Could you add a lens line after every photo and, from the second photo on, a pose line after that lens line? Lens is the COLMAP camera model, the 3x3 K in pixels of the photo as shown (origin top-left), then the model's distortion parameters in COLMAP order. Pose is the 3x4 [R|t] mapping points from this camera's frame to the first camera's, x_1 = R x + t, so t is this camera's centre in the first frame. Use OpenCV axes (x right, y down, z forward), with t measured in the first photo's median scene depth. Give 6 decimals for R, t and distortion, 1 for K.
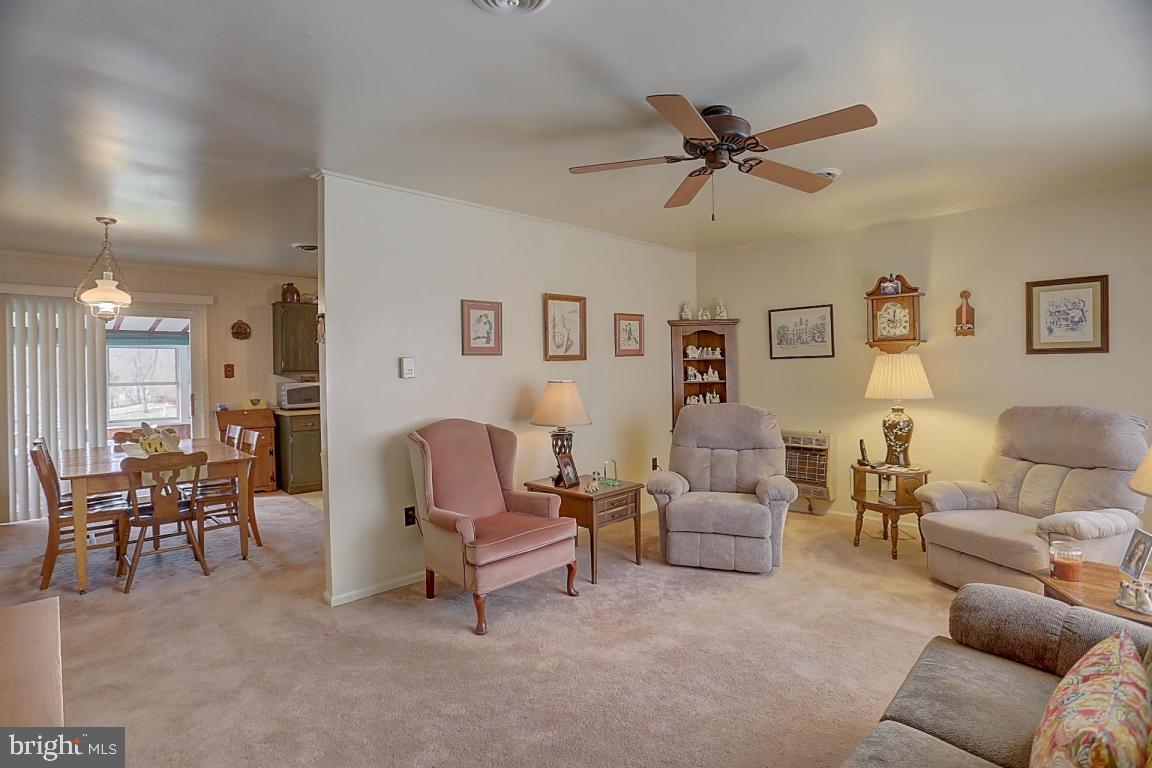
lens RADIAL K [[545.8, 0, 581.3], [0, 545.8, 375.3], [0, 0, 1]] dist [-0.070432, 0.049446]
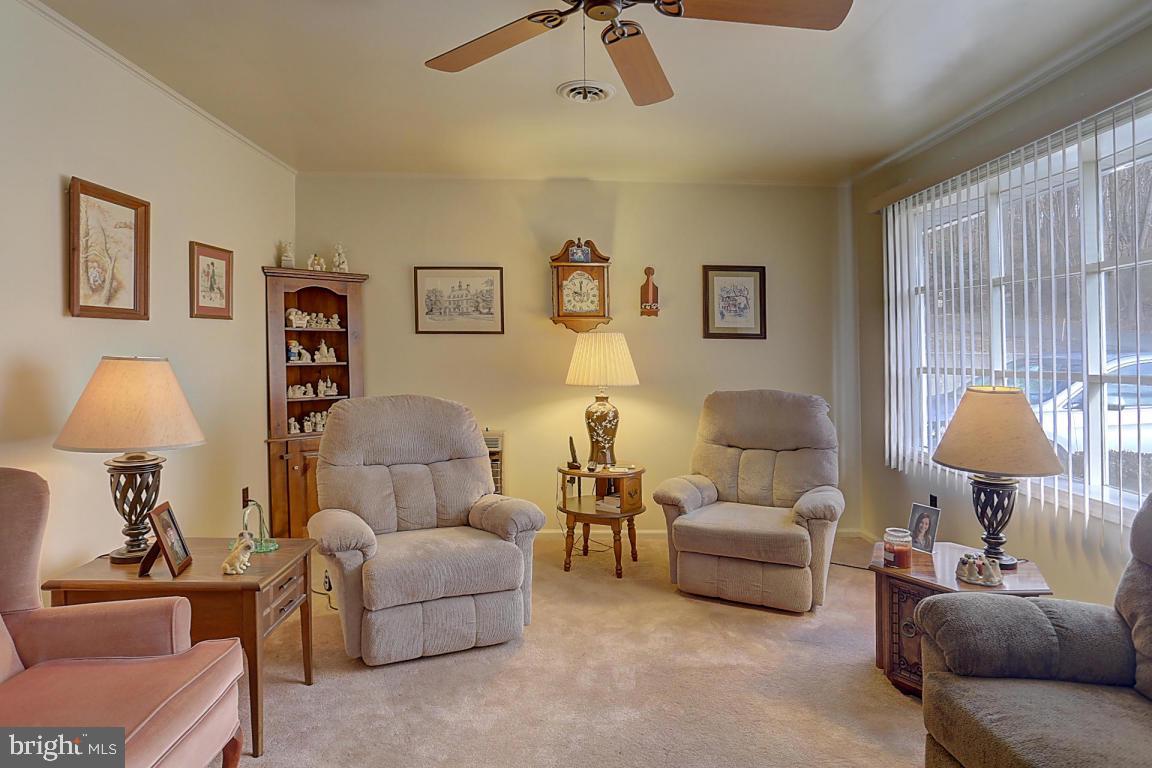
lens RADIAL K [[659.3, 0, 575.1], [0, 659.3, 355.6], [0, 0, 1]] dist [-0.028139, 0.001354]
pose [[0.694426, 0.019139, 0.719309, -0.183376], [-0.014255, 0.999816, -0.012841, 0.010484], [-0.719422, -0.001336, 0.694571, 0.300904]]
